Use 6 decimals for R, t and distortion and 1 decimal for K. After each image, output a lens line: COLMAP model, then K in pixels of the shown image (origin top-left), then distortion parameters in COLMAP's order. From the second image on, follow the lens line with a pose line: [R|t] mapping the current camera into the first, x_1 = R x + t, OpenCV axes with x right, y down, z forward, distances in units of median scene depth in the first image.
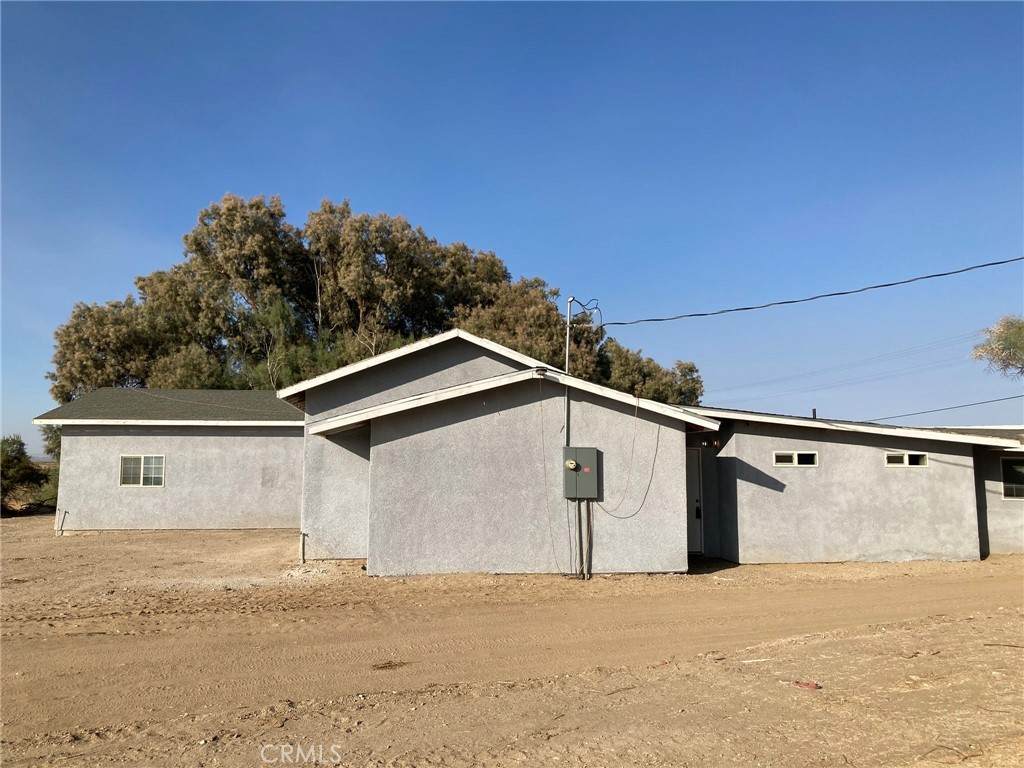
lens RADIAL K [[861.7, 0, 510.7], [0, 861.7, 376.3], [0, 0, 1]] dist [0.040626, 0.011968]
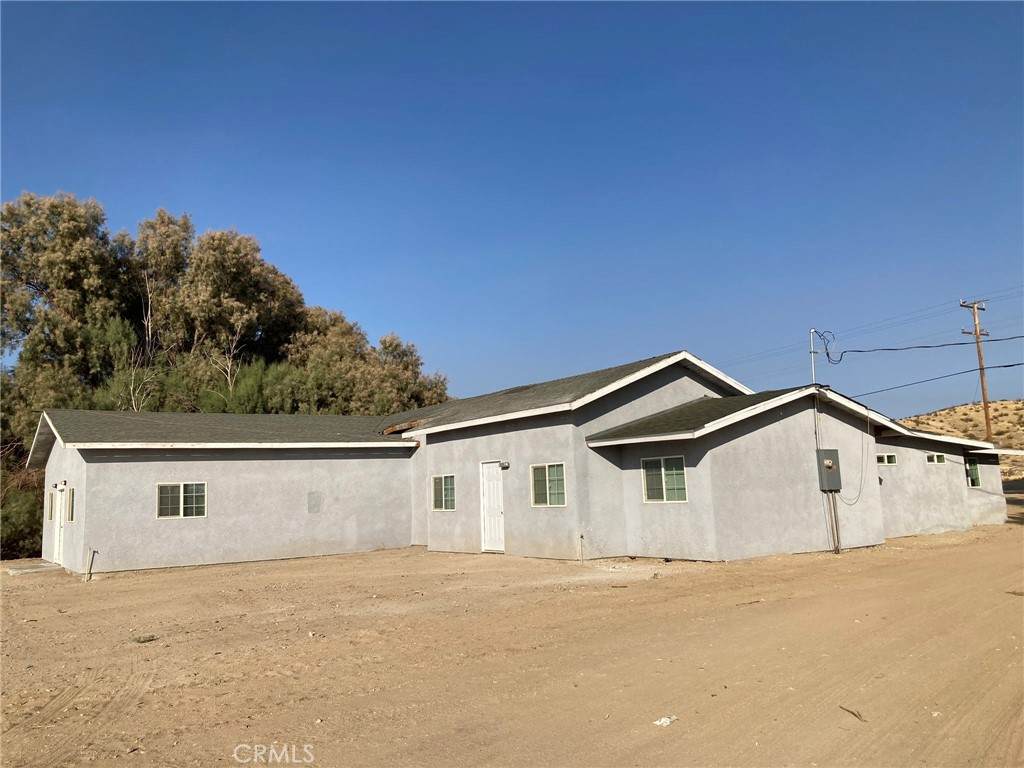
lens RADIAL K [[861.7, 0, 512.1], [0, 861.7, 391.0], [0, 0, 1]] dist [0.040626, 0.011968]
pose [[0.889586, 0.017097, 0.456447, -0.534193], [-0.003915, 0.999548, -0.029809, 0.022313], [-0.456751, 0.024731, 0.889251, 0.054279]]
